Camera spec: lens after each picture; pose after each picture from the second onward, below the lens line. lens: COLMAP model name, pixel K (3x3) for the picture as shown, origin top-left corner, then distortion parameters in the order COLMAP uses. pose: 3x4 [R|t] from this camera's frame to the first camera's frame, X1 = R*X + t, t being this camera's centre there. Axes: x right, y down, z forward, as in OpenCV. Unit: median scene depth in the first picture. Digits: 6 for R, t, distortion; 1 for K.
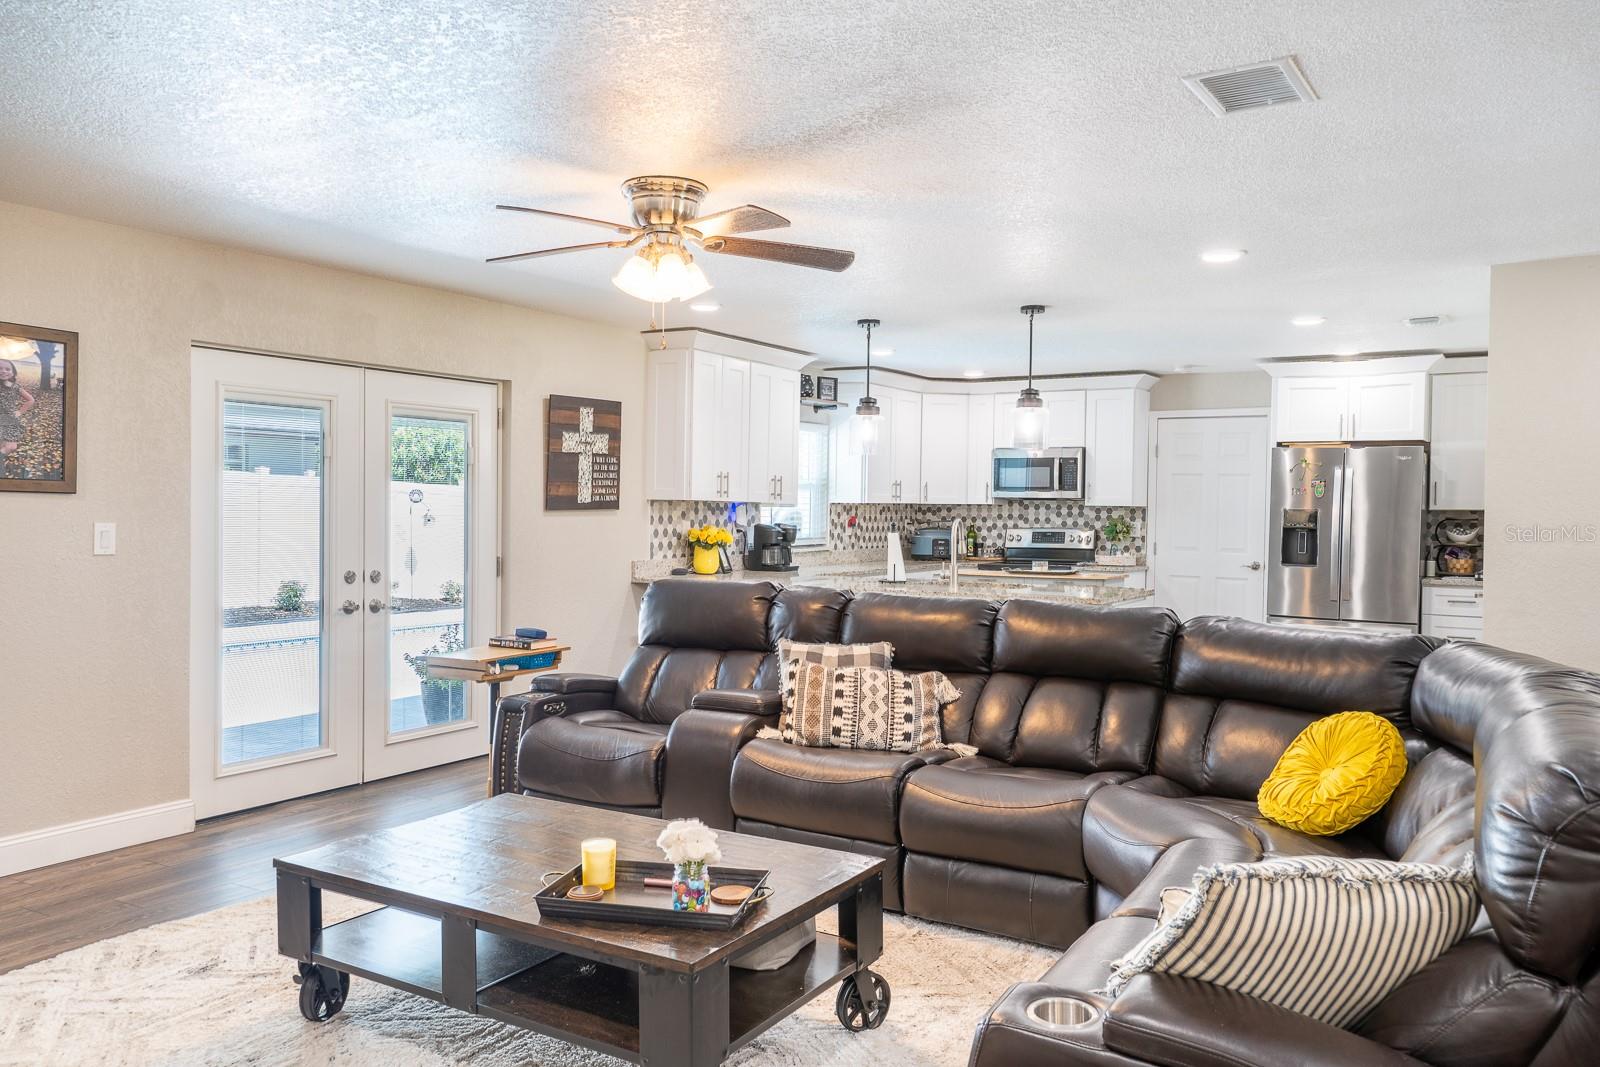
lens RADIAL K [[1225.9, 0, 790.5], [0, 1225.9, 527.6], [0, 0, 1]] dist [-0.011169, 0.048915]
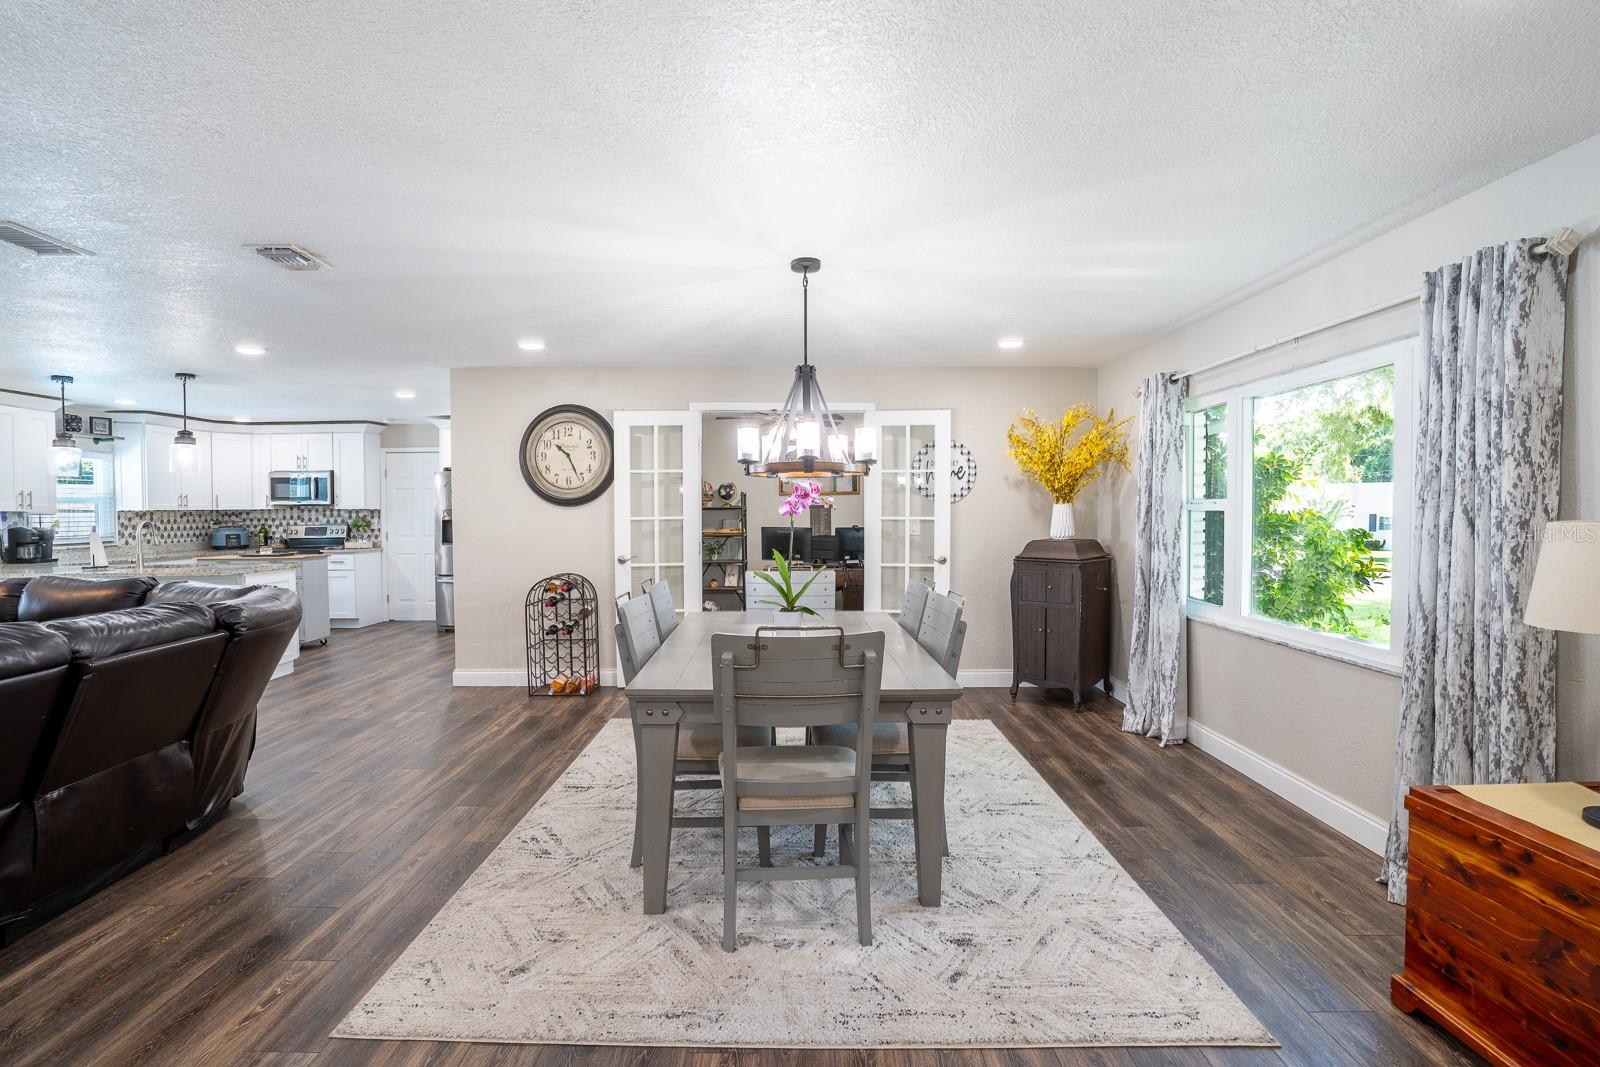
lens RADIAL K [[784.9, 0, 794.9], [0, 784.9, 535.0], [0, 0, 1]] dist [-0.076883, 0.033578]
pose [[0.848388, -0.033934, 0.528286, 0.314416], [0.024730, 0.999394, 0.024480, 0.006542], [-0.528796, -0.007704, 0.848714, -0.144781]]
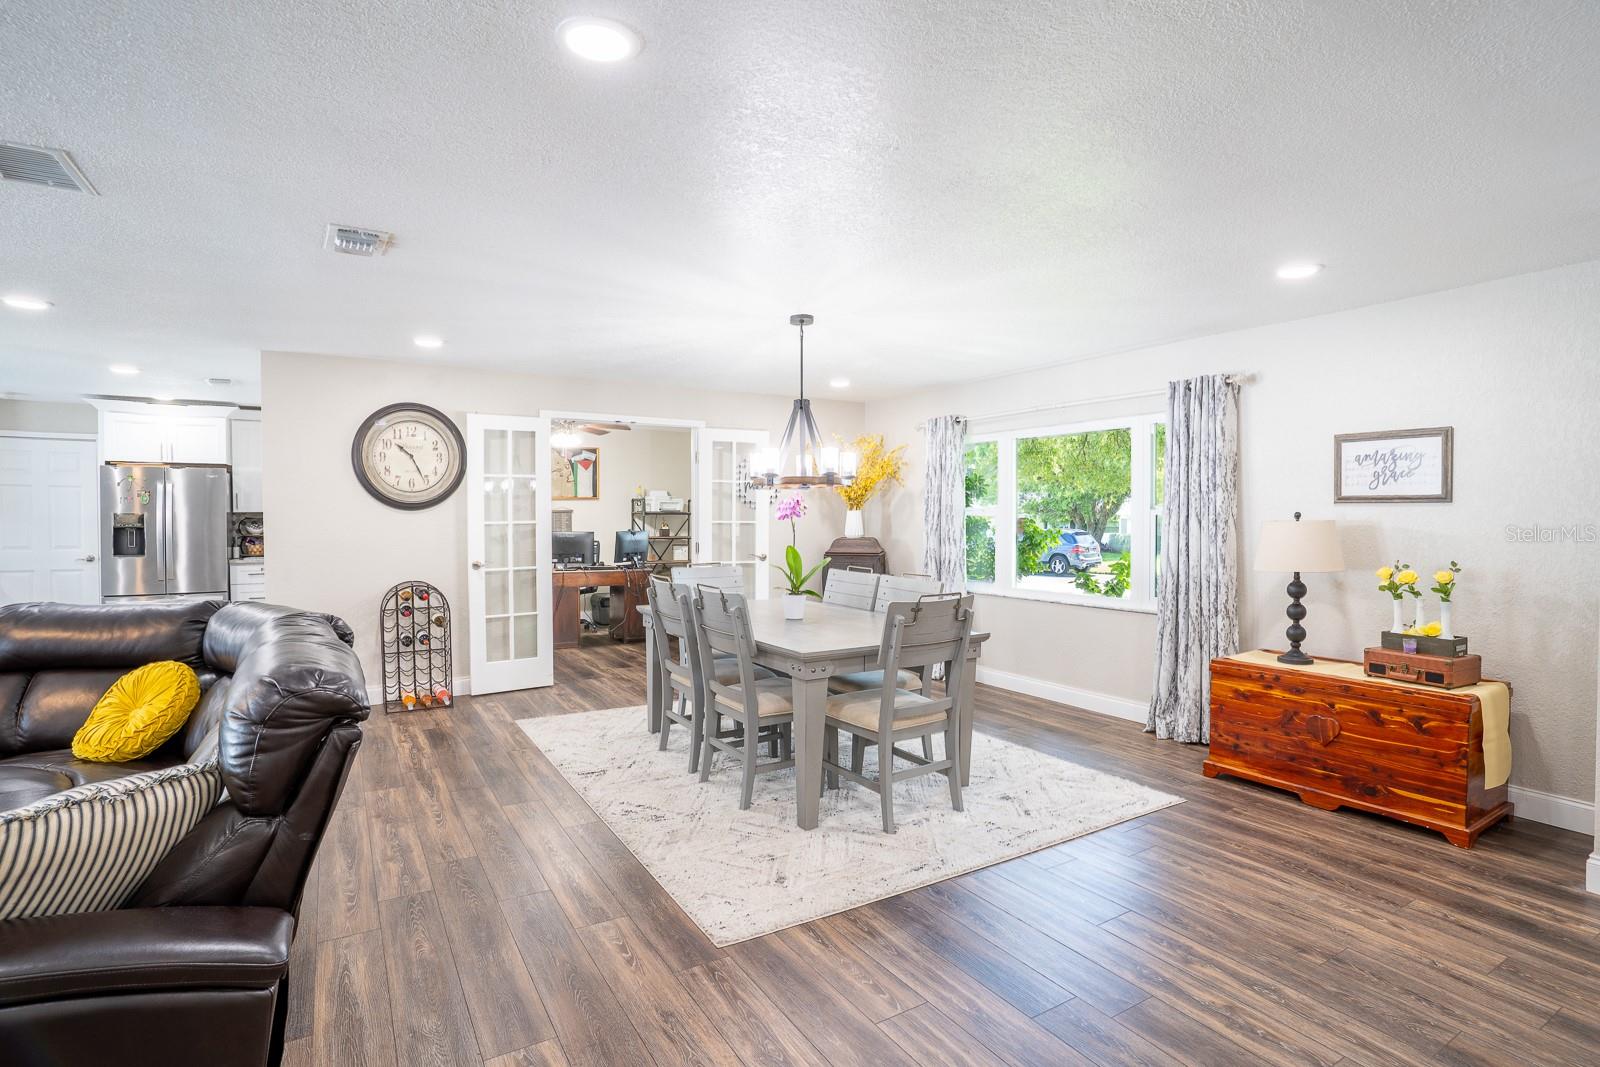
lens RADIAL K [[784.9, 0, 793.8], [0, 784.9, 533.1], [0, 0, 1]] dist [-0.076883, 0.033578]
pose [[0.451180, -0.035088, 0.891743, 0.019447], [0.023190, 0.999350, 0.027589, 0.000647], [-0.892132, 0.008232, 0.451701, -0.002477]]
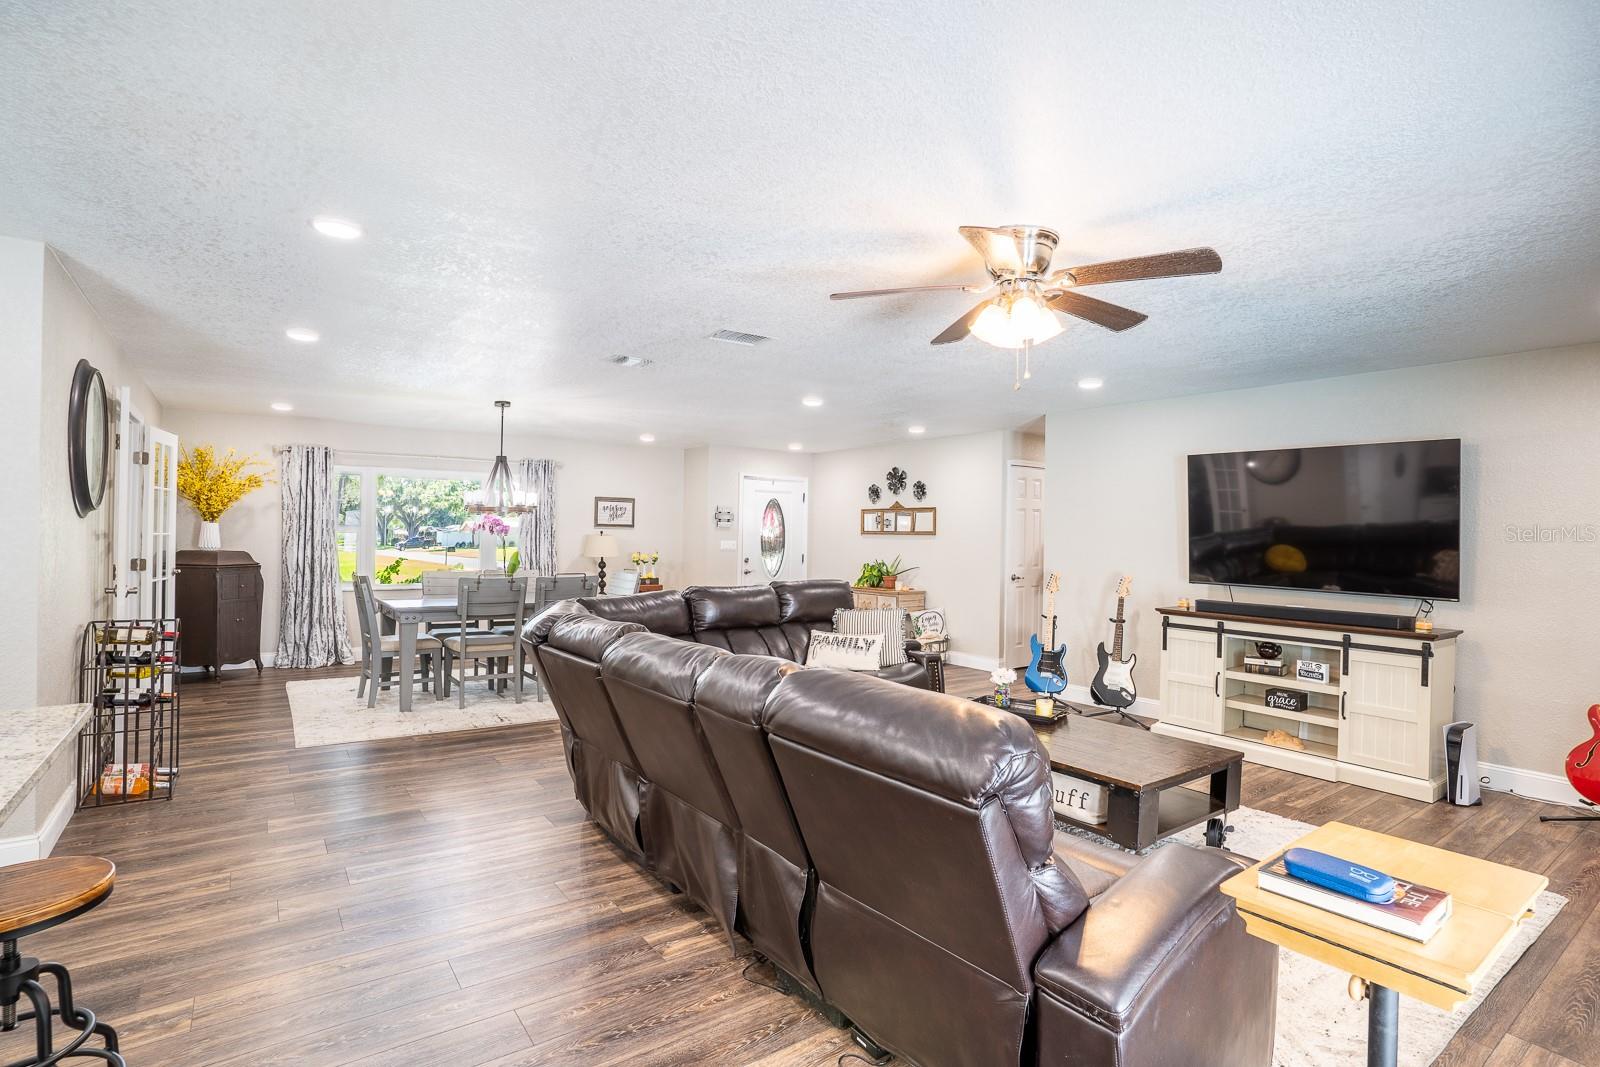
lens RADIAL K [[784.9, 0, 795.4], [0, 784.9, 534.4], [0, 0, 1]] dist [-0.076883, 0.033578]
pose [[-0.924676, -0.027135, 0.379787, -0.111887], [-0.020577, 0.999561, 0.021318, -0.019874], [-0.380199, 0.011897, -0.924828, 1.021148]]
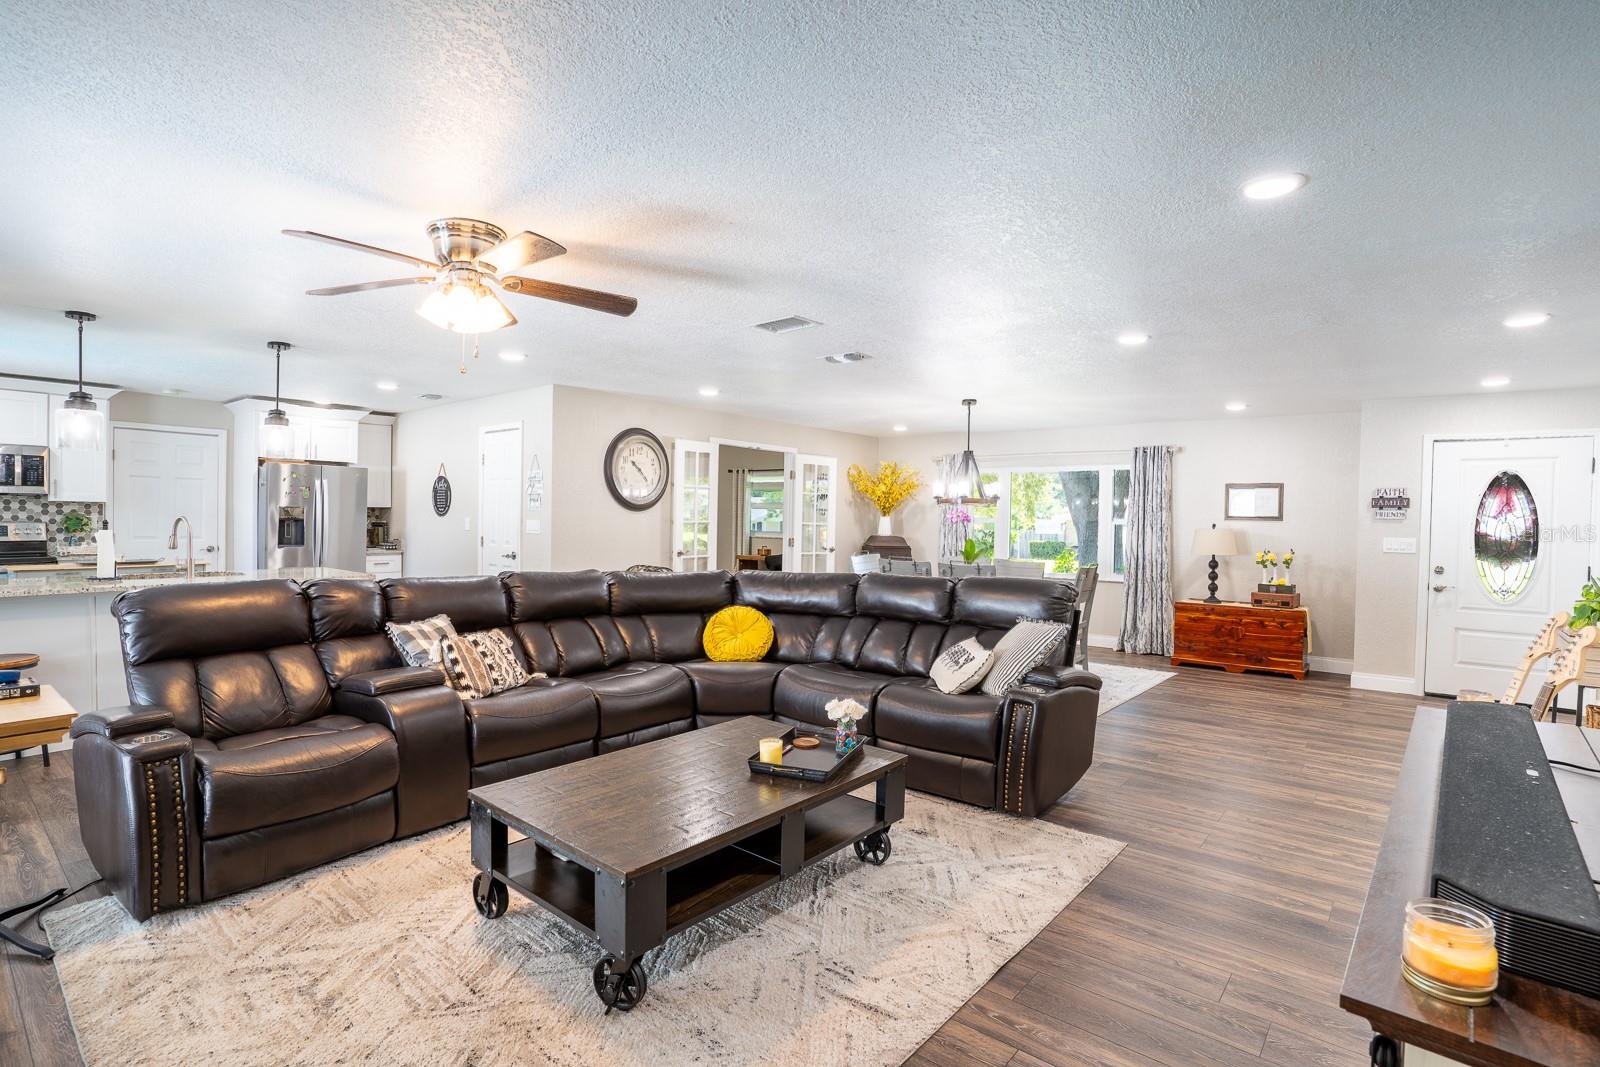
lens RADIAL K [[784.9, 0, 795.2], [0, 784.9, 532.6], [0, 0, 1]] dist [-0.076883, 0.033578]
pose [[0.134922, -0.028708, 0.990440, -0.469239], [0.001899, 0.999586, 0.028715, -0.010990], [-0.990854, -0.001994, 0.134921, 0.362197]]
